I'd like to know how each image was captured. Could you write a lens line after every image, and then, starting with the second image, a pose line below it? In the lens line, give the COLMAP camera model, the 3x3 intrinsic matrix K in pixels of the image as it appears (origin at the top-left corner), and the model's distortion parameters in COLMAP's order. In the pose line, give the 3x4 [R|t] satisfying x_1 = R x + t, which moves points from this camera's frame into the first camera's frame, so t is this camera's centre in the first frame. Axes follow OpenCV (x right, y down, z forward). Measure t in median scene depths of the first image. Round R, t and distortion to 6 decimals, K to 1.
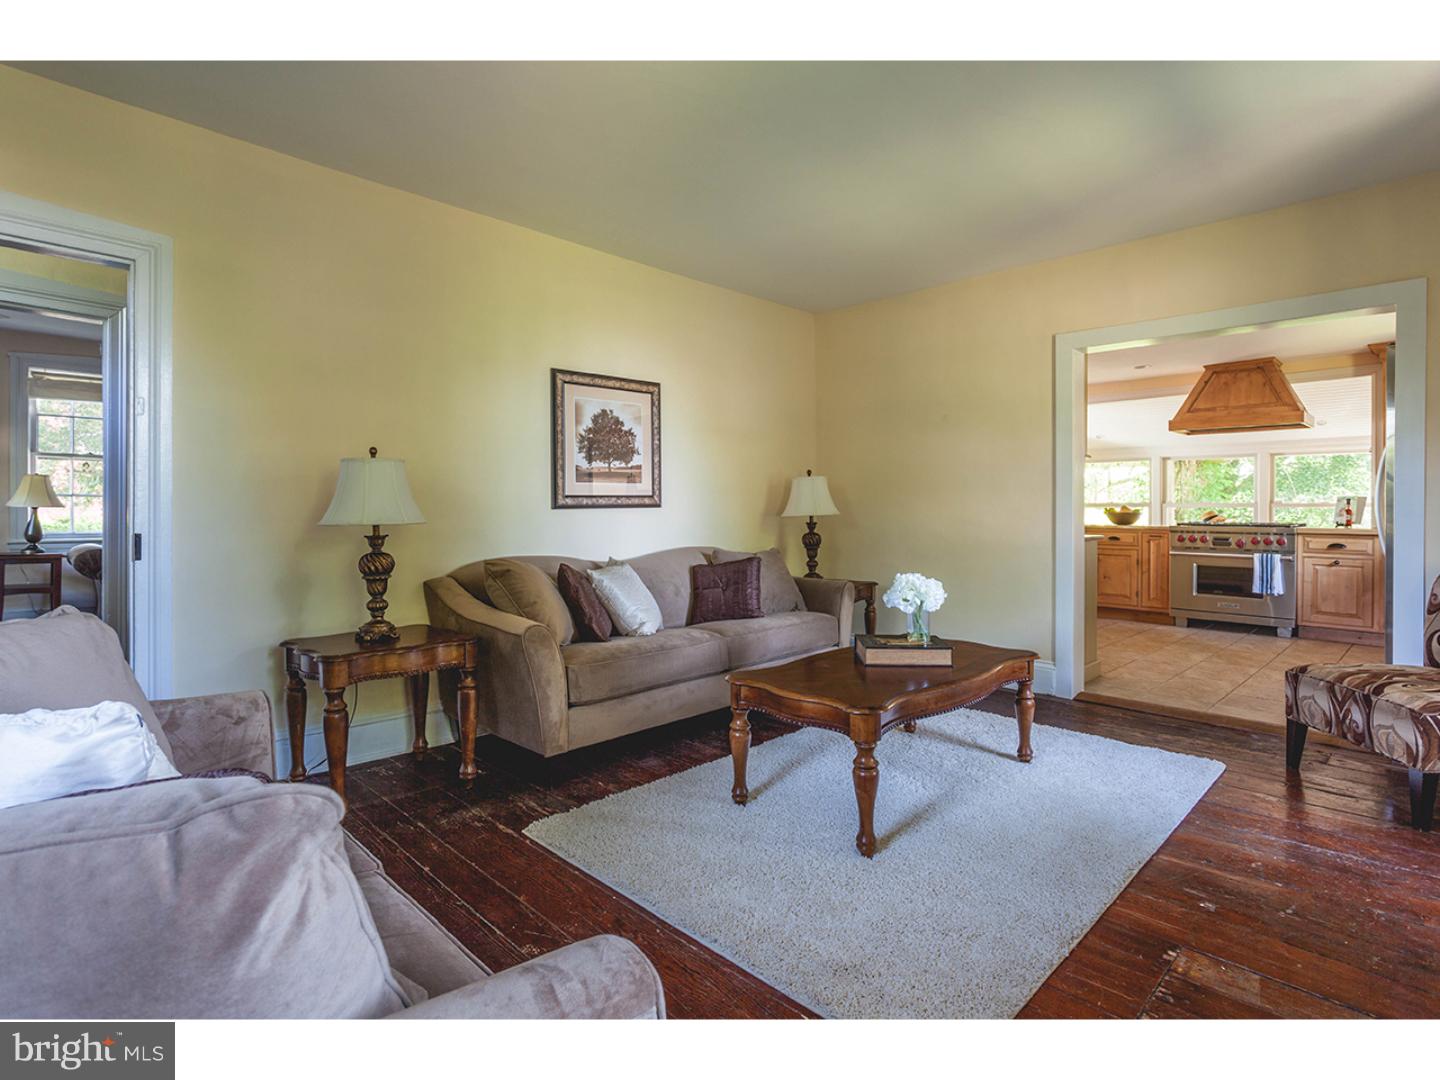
lens RADIAL K [[741.8, 0, 721.9], [0, 741.8, 512.5], [0, 0, 1]] dist [-0.002819, -0.000752]
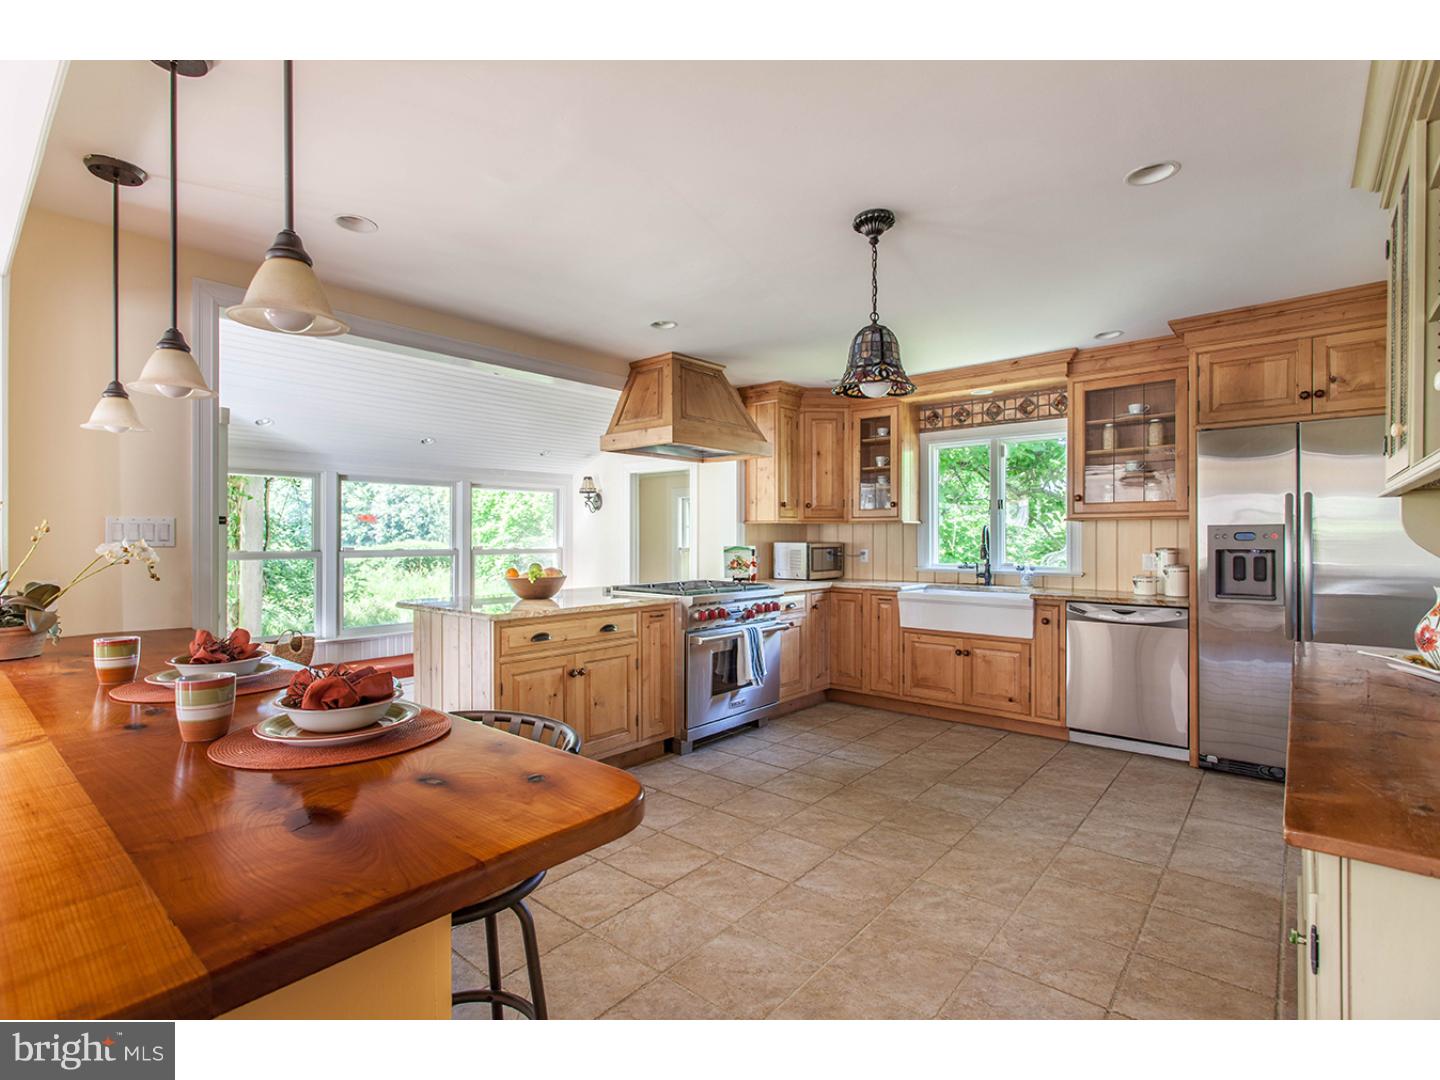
lens RADIAL K [[666.5, 0, 720.0], [0, 666.5, 540.0], [0, 0, 1]] dist [-0.002512, -0.000122]
pose [[-0.085605, -0.009734, 0.996282, 0.051892], [0.003619, 0.999943, 0.010081, -0.036460], [-0.996323, 0.004469, -0.085565, 1.065762]]
